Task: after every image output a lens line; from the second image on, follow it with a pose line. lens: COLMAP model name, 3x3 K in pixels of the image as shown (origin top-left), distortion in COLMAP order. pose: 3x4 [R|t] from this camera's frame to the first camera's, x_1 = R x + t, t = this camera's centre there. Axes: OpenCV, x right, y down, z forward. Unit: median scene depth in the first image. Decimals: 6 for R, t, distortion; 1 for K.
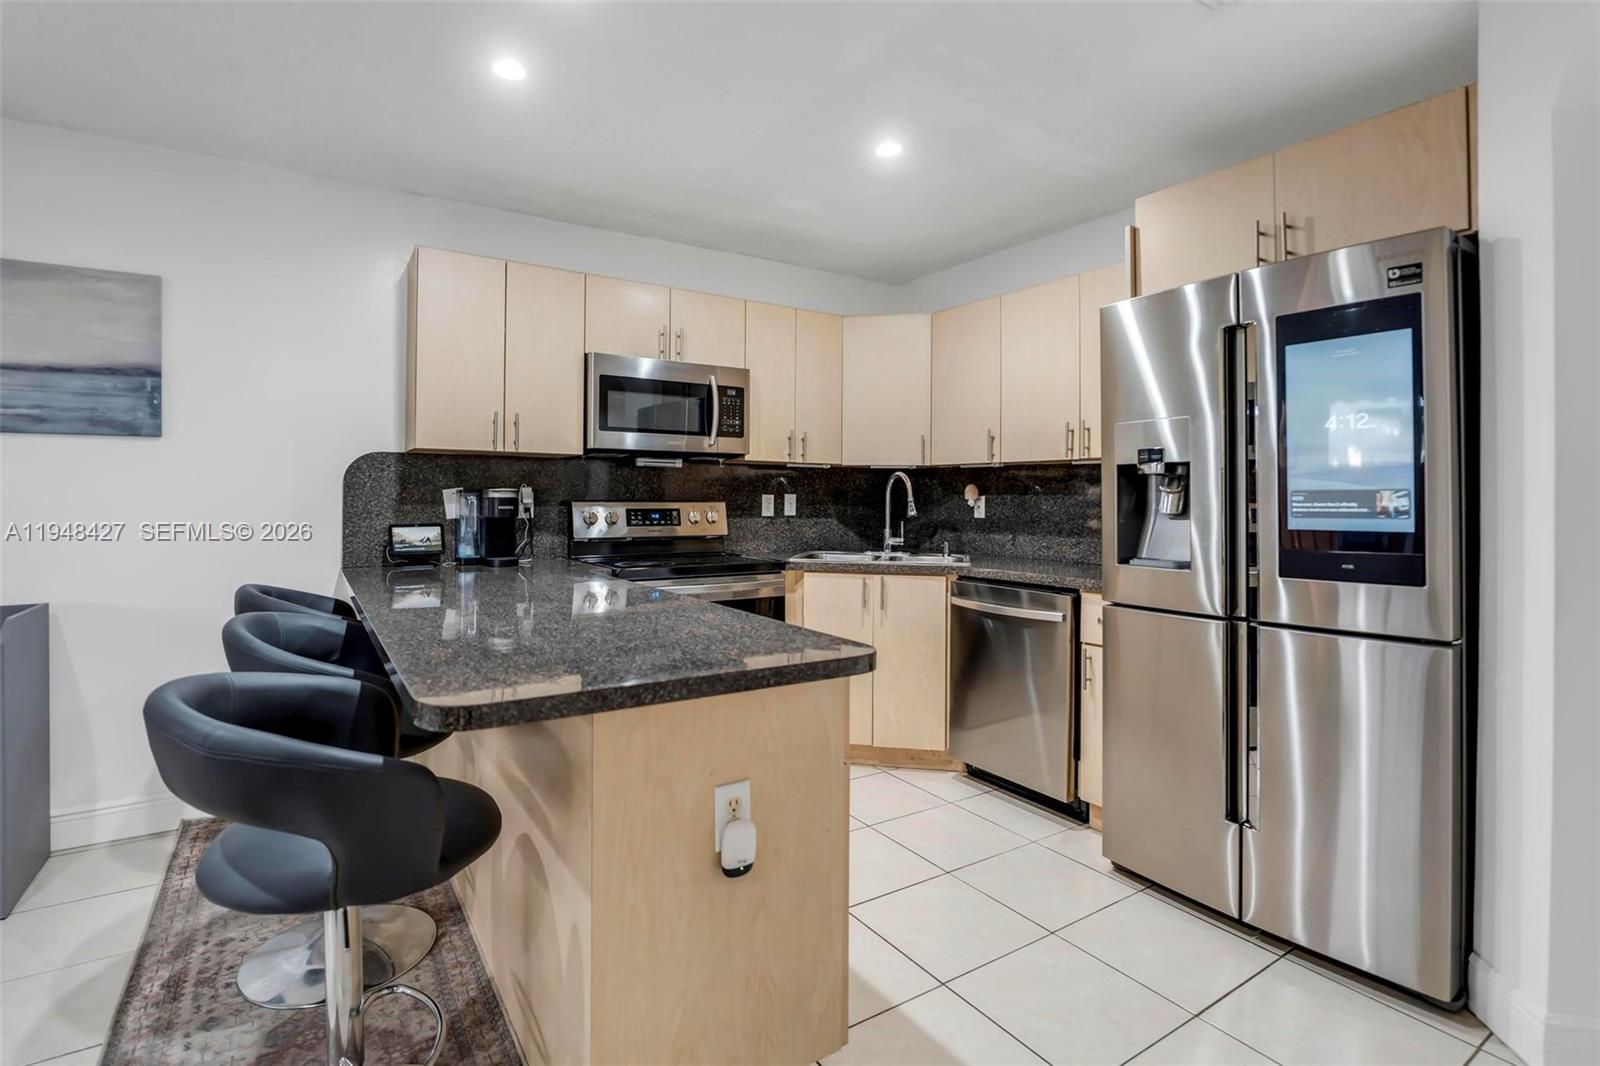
lens RADIAL K [[775.4, 0, 807.0], [0, 775.4, 493.3], [0, 0, 1]] dist [-0.014516, 0.000035]
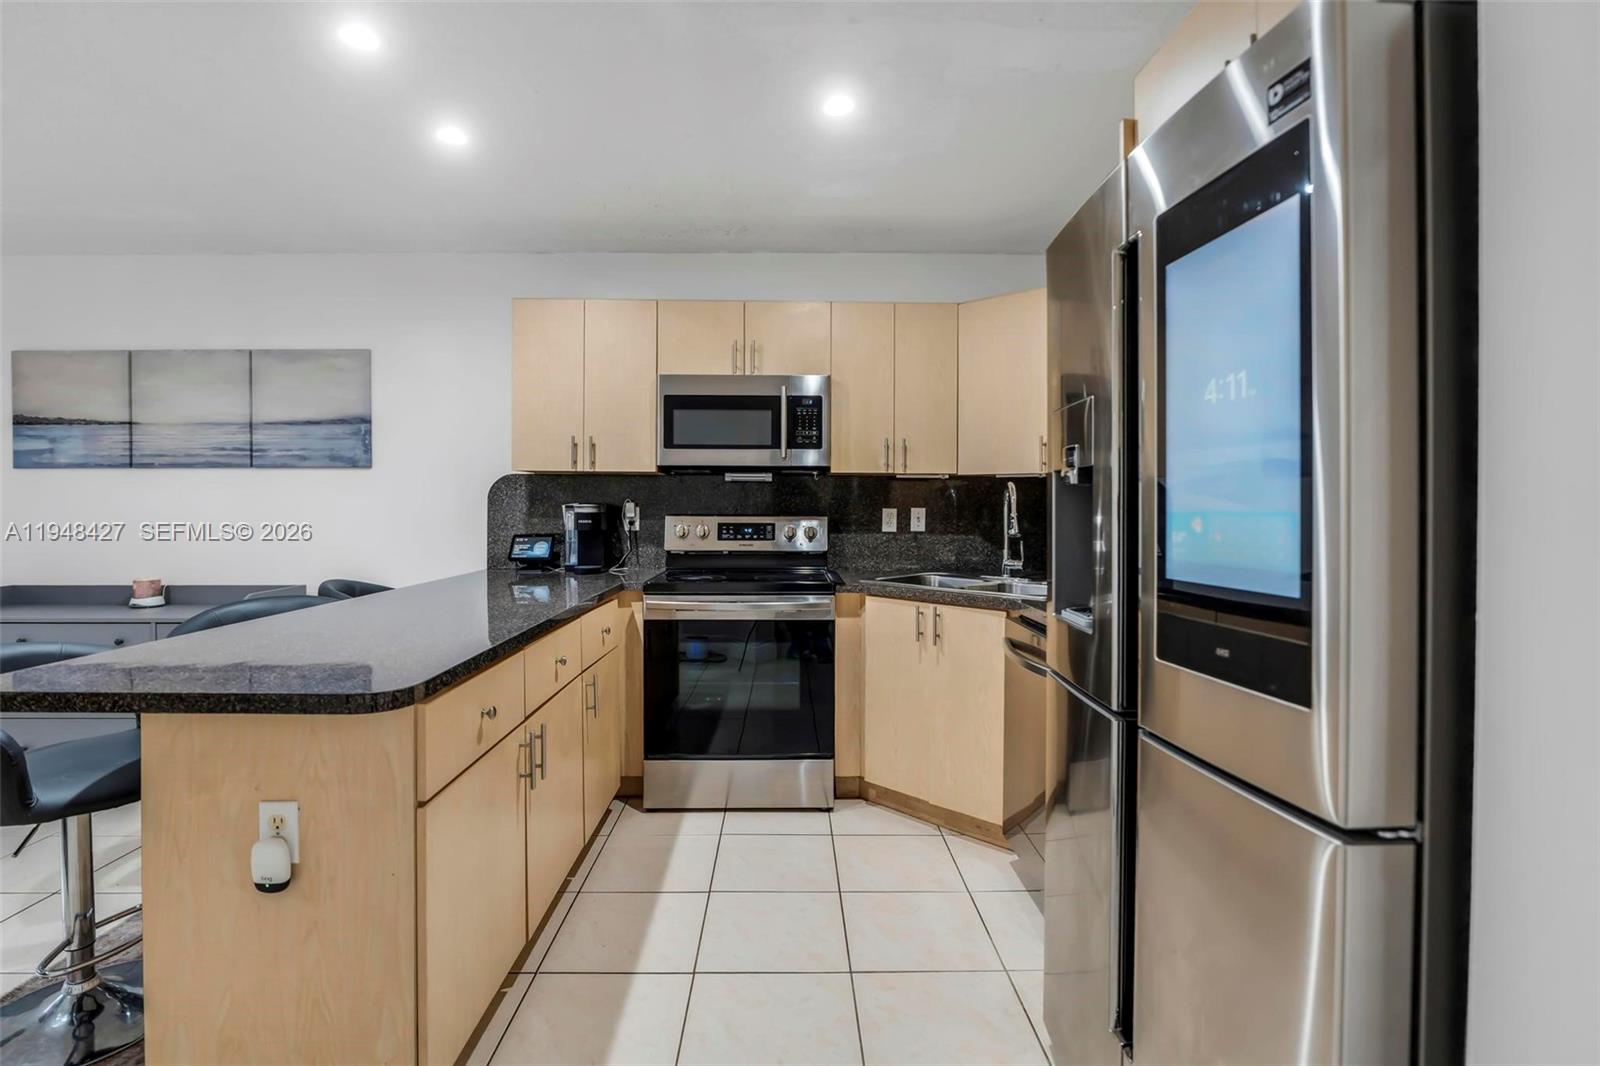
lens RADIAL K [[761.3, 0, 798.1], [0, 761.3, 511.1], [0, 0, 1]] dist [-0.003373, 0.000065]
pose [[0.844276, 0.003224, -0.535898, 0.416540], [0.003726, 0.999922, 0.011885, -0.007510], [0.535895, -0.012031, 0.844199, 0.214333]]
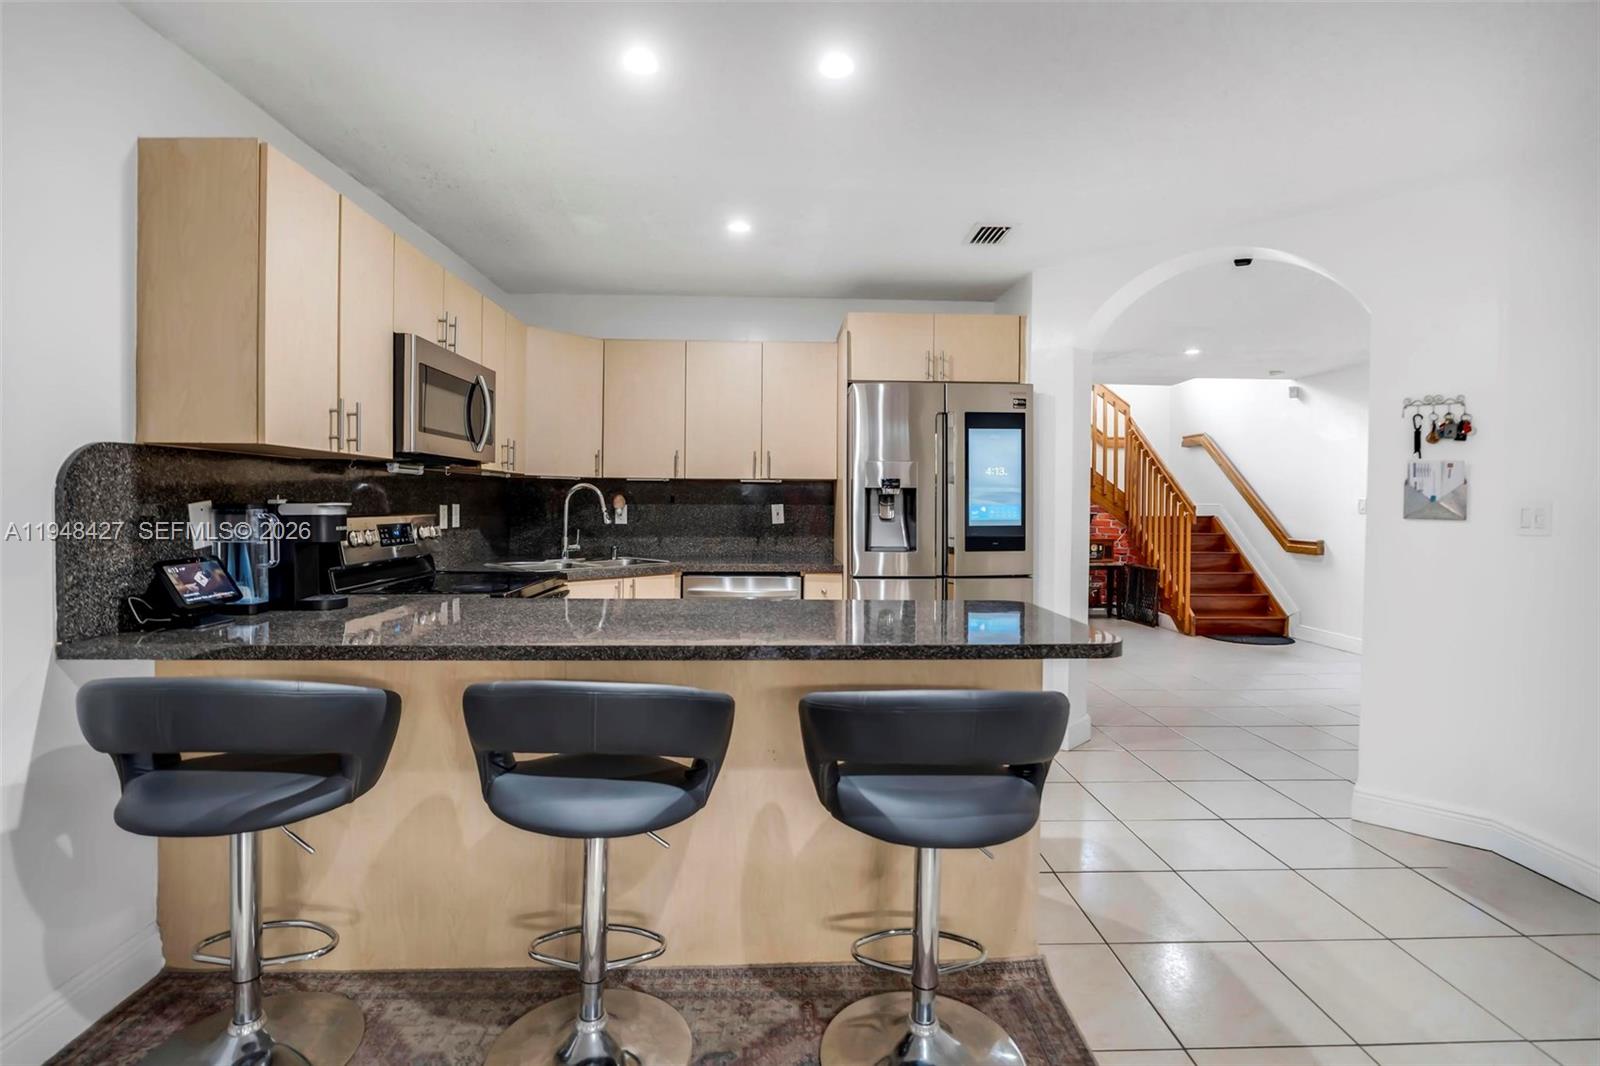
lens RADIAL K [[759.3, 0, 802.2], [0, 759.3, 513.2], [0, 0, 1]] dist [-0.020004, 0.000280]
pose [[0.523233, -0.015715, 0.852045, -0.705131], [-0.007337, 0.999710, 0.022944, -0.014379], [-0.852158, -0.018256, 0.522966, 0.223578]]
